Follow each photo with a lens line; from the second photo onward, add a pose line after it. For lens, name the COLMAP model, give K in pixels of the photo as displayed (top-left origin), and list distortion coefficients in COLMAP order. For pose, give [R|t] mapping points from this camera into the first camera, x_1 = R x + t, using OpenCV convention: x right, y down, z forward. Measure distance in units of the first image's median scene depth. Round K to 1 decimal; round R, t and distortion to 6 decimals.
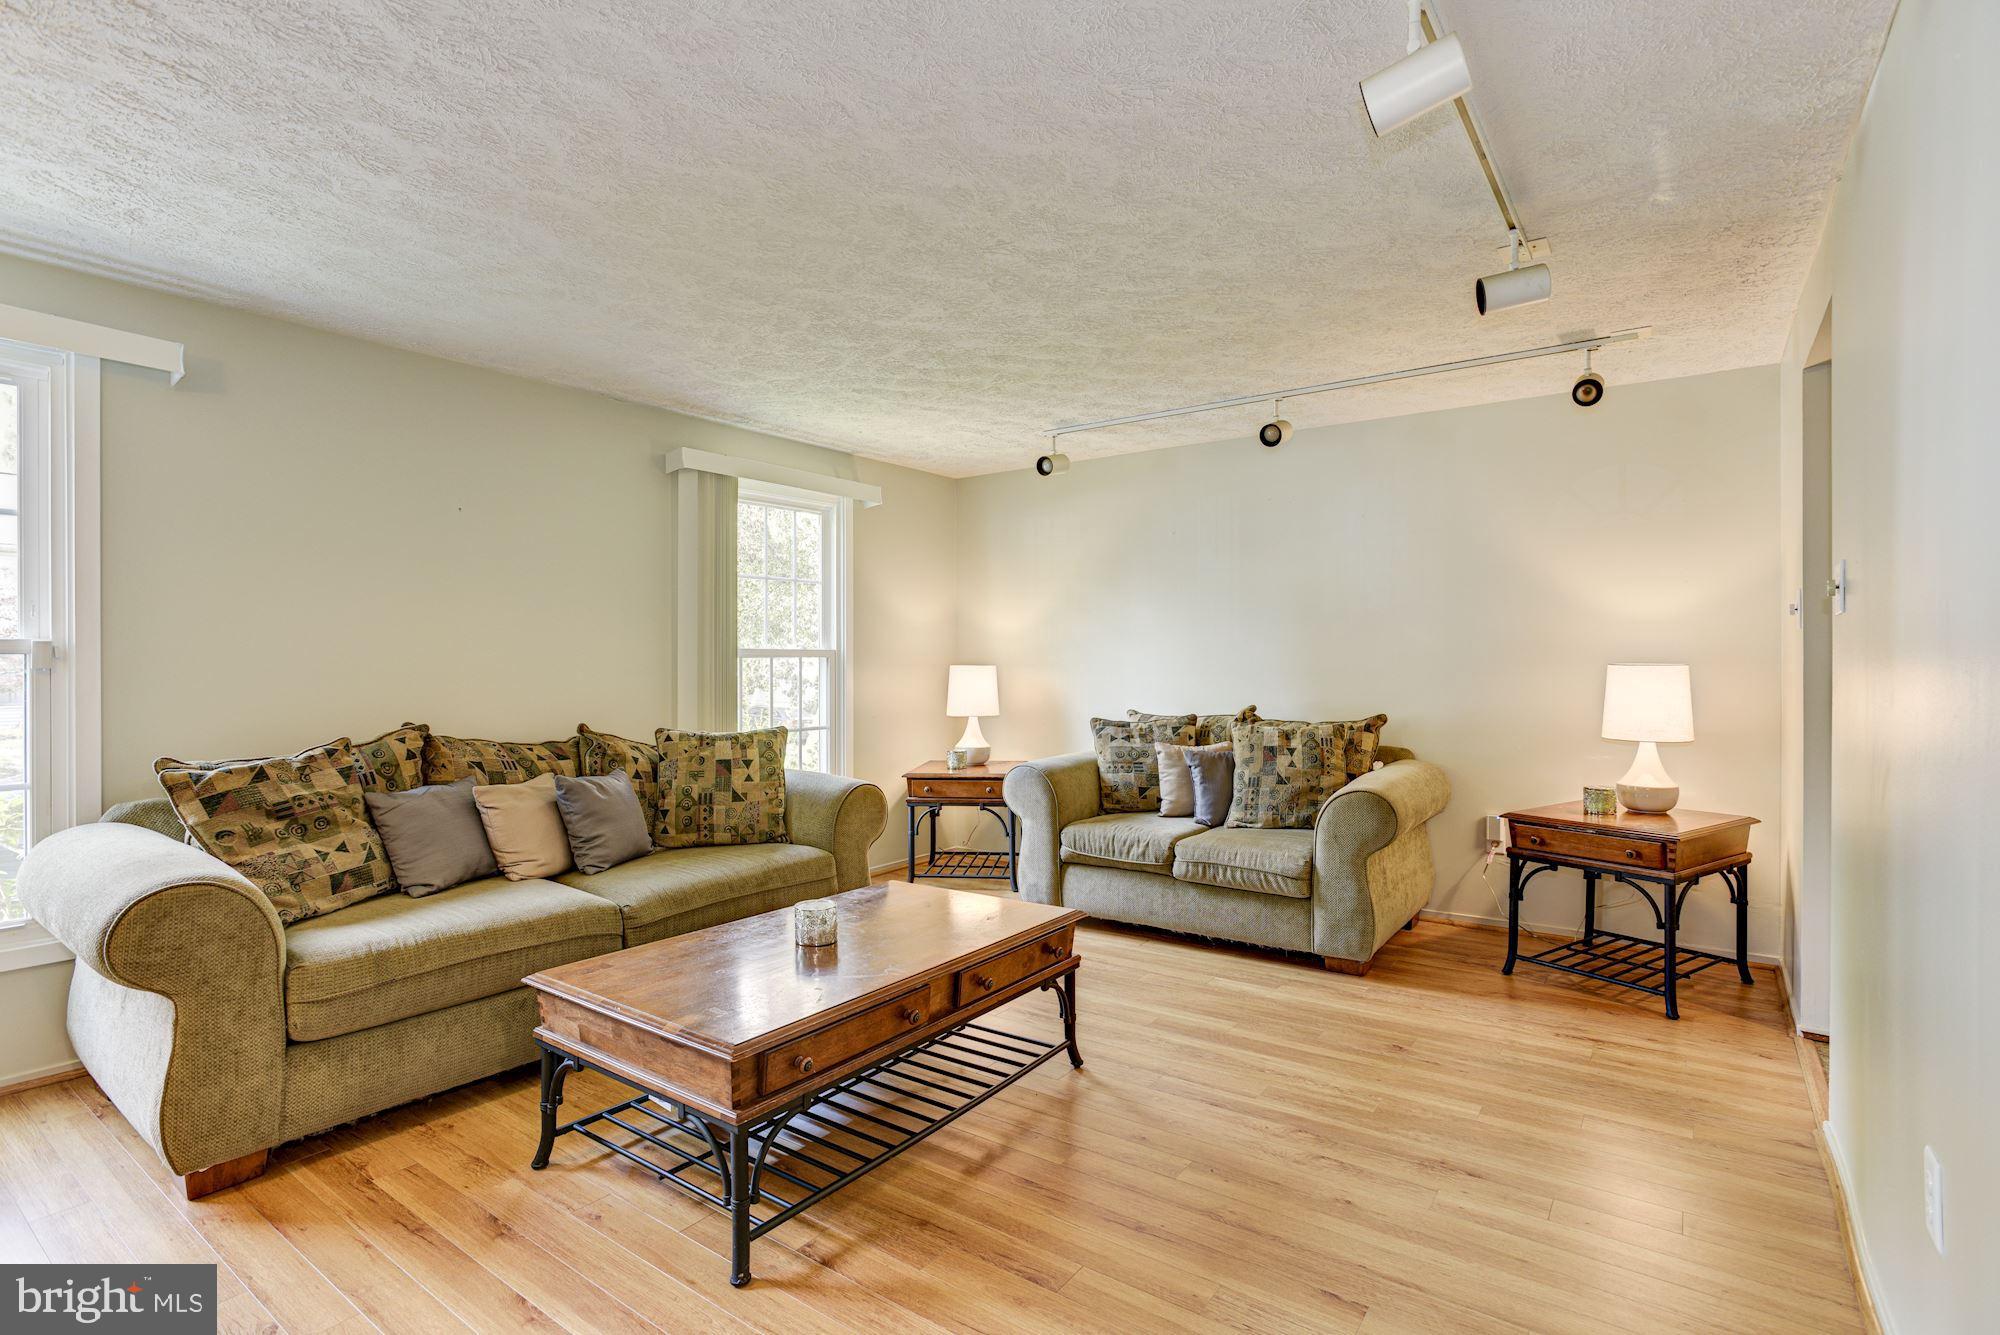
lens RADIAL K [[966.3, 0, 1003.2], [0, 966.3, 660.3], [0, 0, 1]] dist [-0.058392, 0.029858]
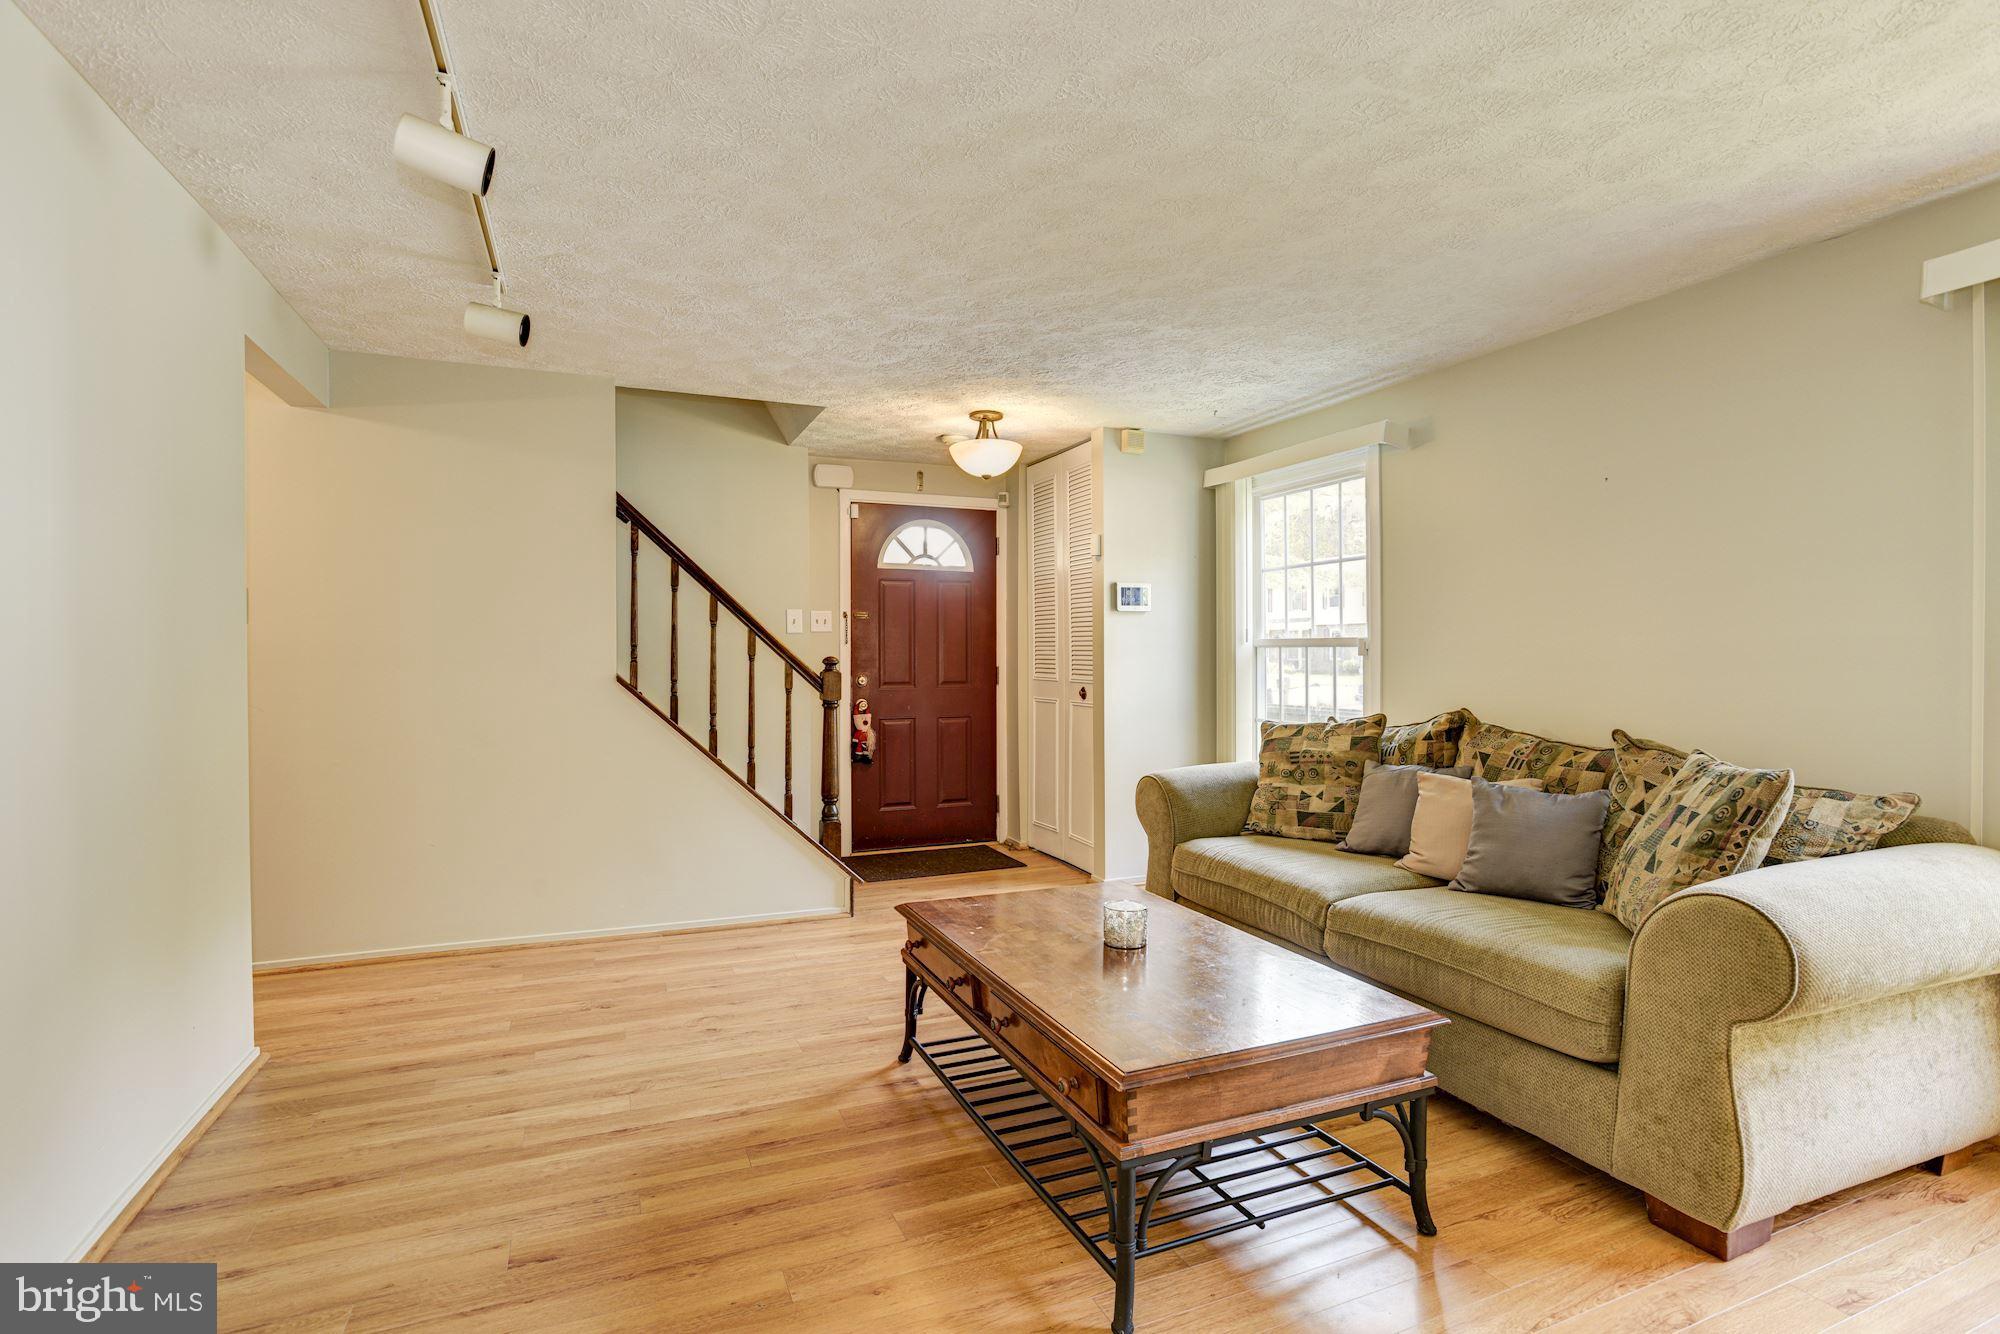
lens RADIAL K [[966.3, 0, 1003.2], [0, 966.3, 659.8], [0, 0, 1]] dist [-0.058392, 0.029858]
pose [[-0.515048, 0.006076, -0.857140, 0.564815], [0.002643, 0.999981, 0.005500, 0.004368], [0.857157, 0.000567, -0.515054, 1.139985]]
